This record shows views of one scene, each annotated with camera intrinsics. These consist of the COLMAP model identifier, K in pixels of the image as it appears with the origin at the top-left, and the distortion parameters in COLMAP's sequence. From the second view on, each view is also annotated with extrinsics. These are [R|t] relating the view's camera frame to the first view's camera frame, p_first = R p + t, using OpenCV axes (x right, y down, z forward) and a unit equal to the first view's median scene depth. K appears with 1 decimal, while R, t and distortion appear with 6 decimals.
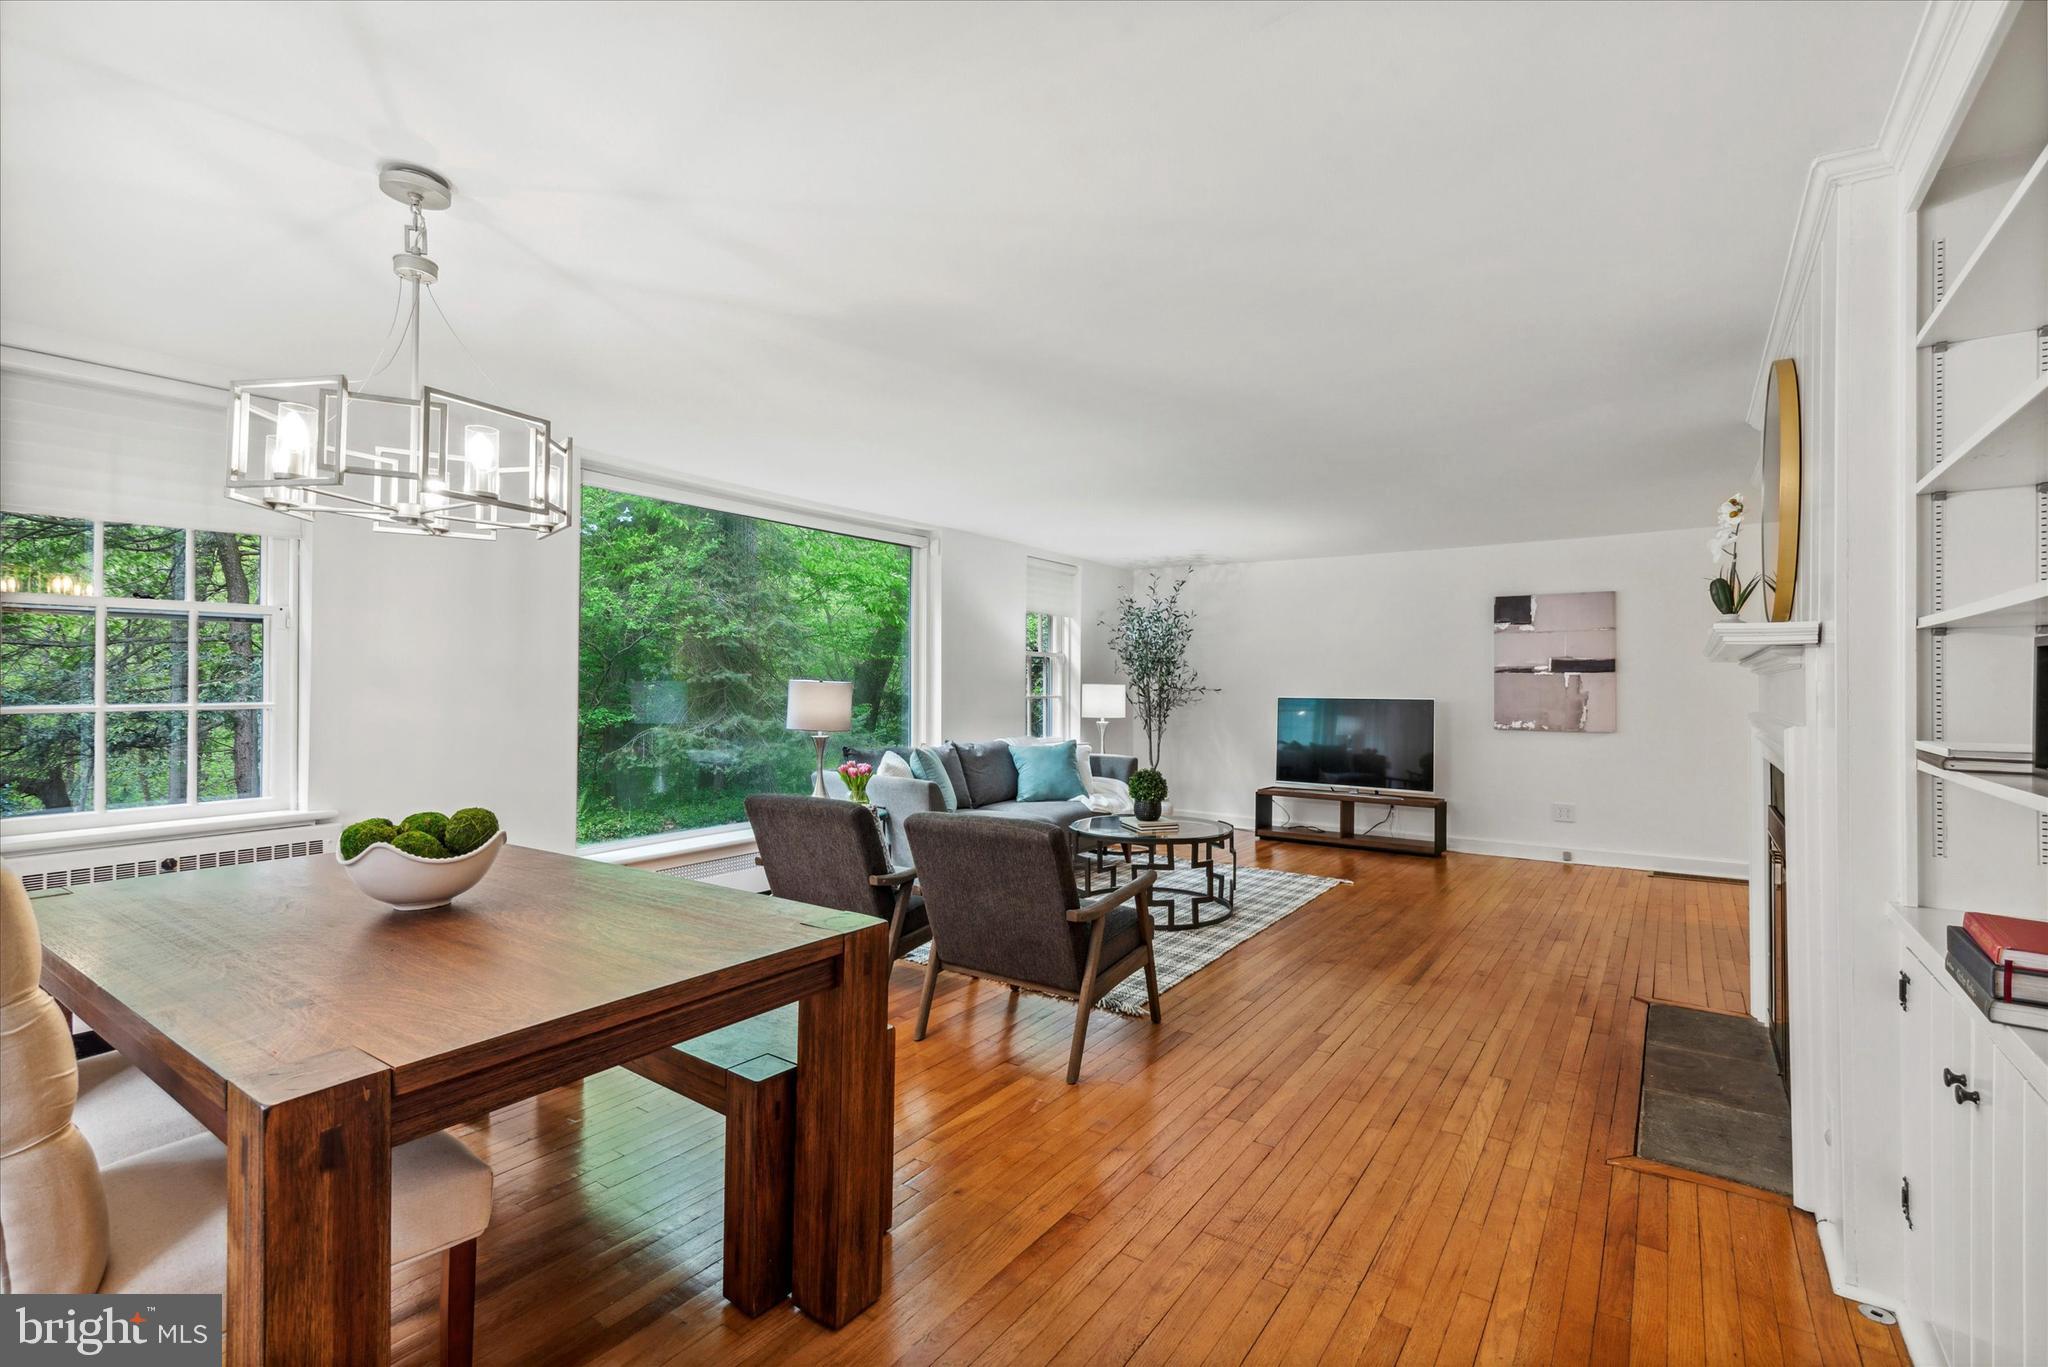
lens RADIAL K [[922.6, 0, 1026.4], [0, 922.6, 675.3], [0, 0, 1]] dist [0.017473, 0.000185]
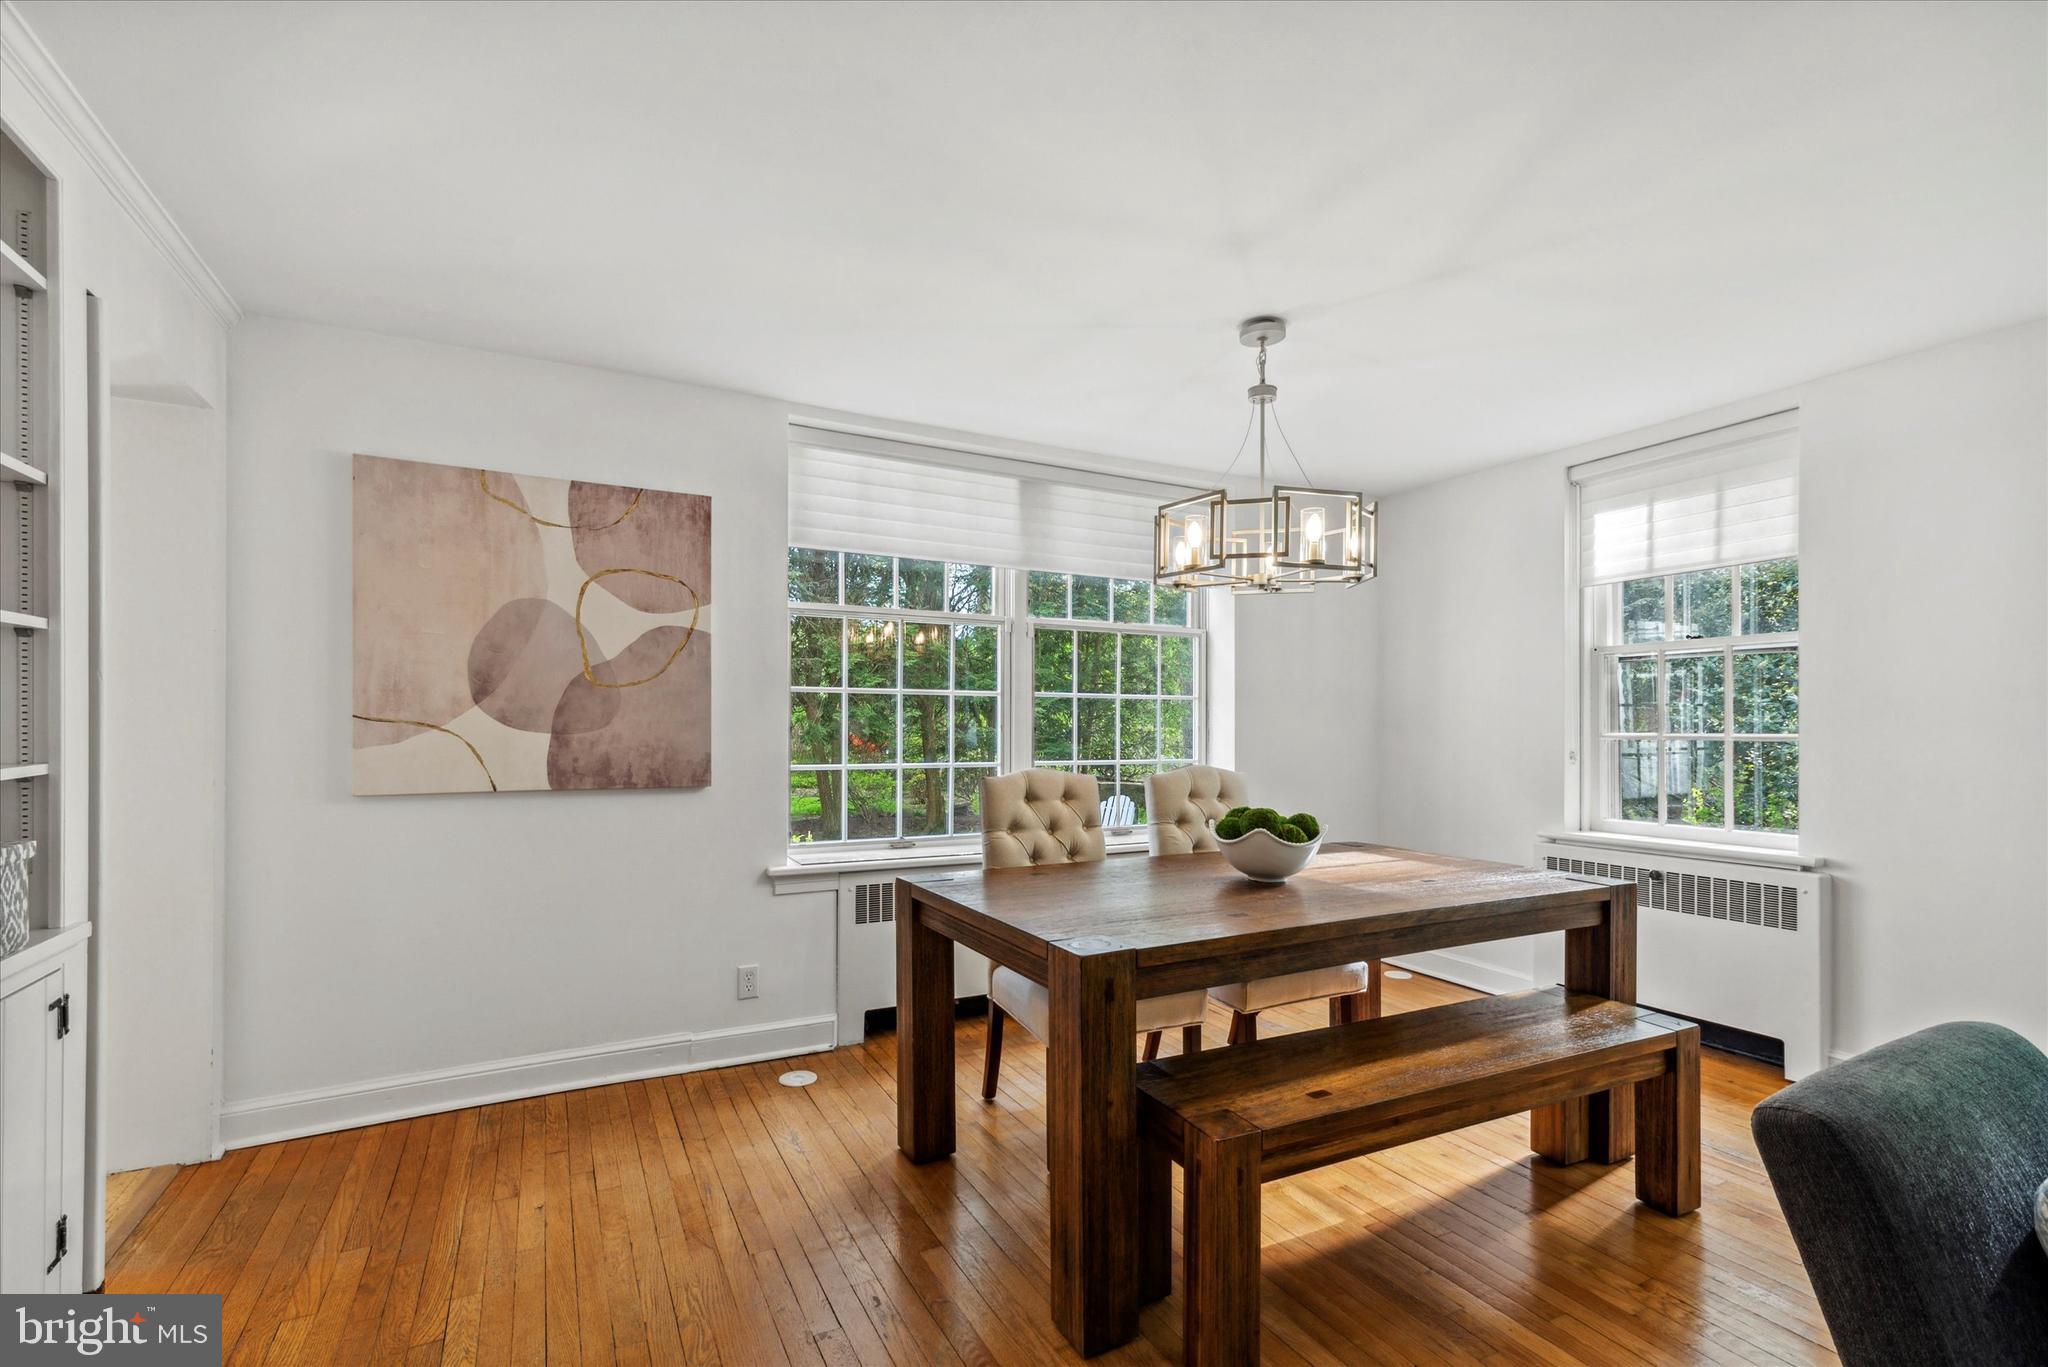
lens RADIAL K [[932.5, 0, 1035.9], [0, 932.5, 704.0], [0, 0, 1]] dist [0.014177, 0.000011]
pose [[-0.449528, -0.025599, -0.892899, 0.198826], [0.003701, 0.999527, -0.030520, 0.012772], [0.893258, -0.017024, -0.449221, 0.388080]]
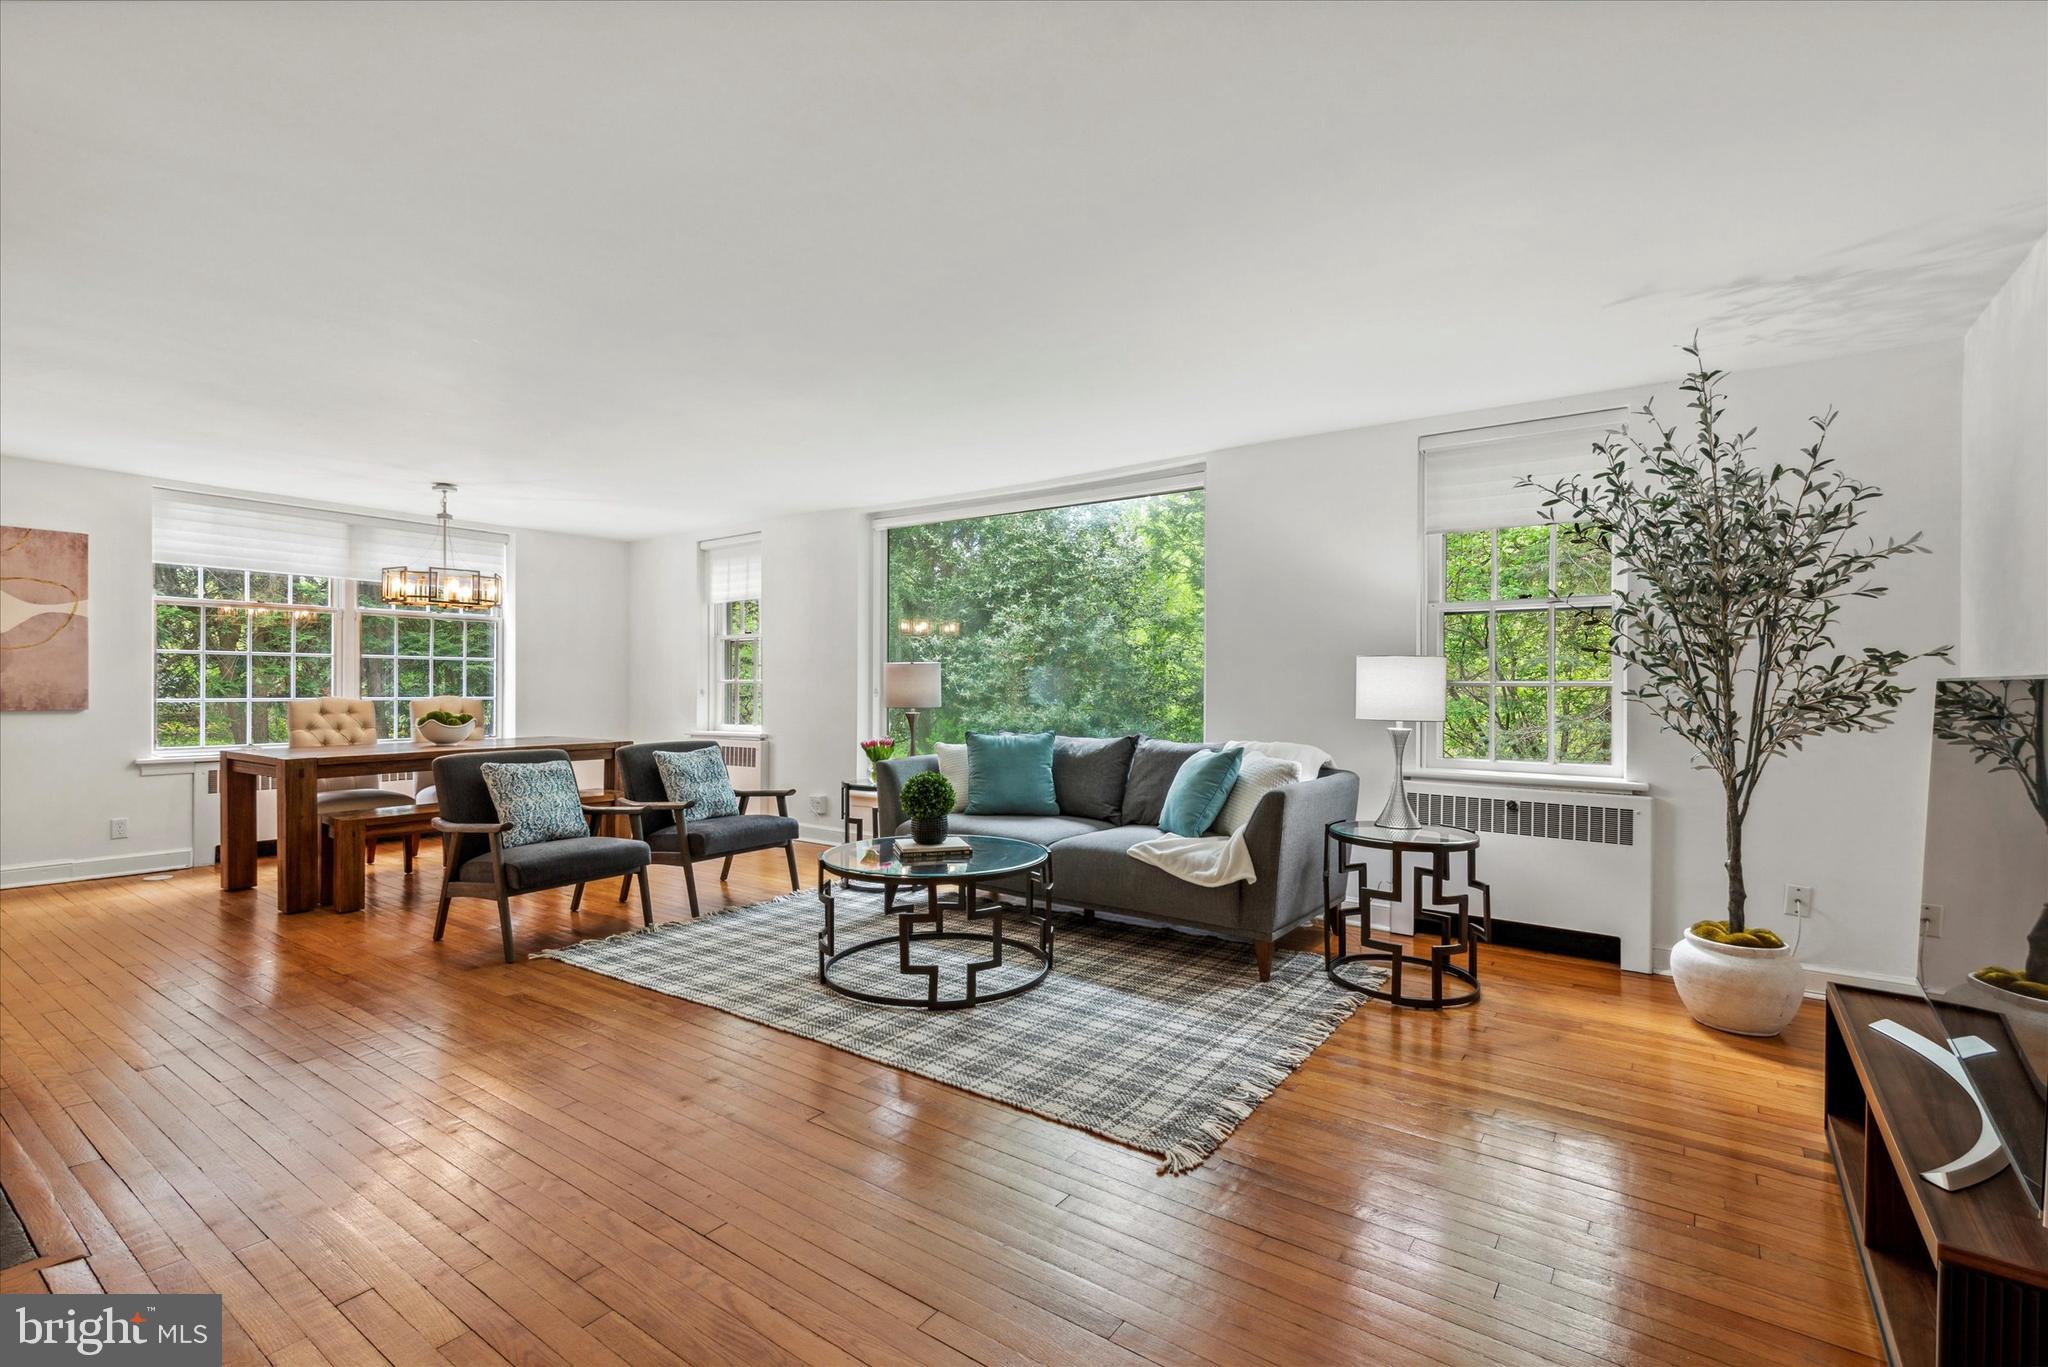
lens RADIAL K [[925.7, 0, 1036.5], [0, 925.7, 678.2], [0, 0, 1]] dist [0.012776, -0.000260]
pose [[-0.006304, -0.012051, -0.999908, 0.630534], [0.006370, 0.999907, -0.012091, 0.027745], [0.999960, -0.006446, -0.006227, 0.827784]]
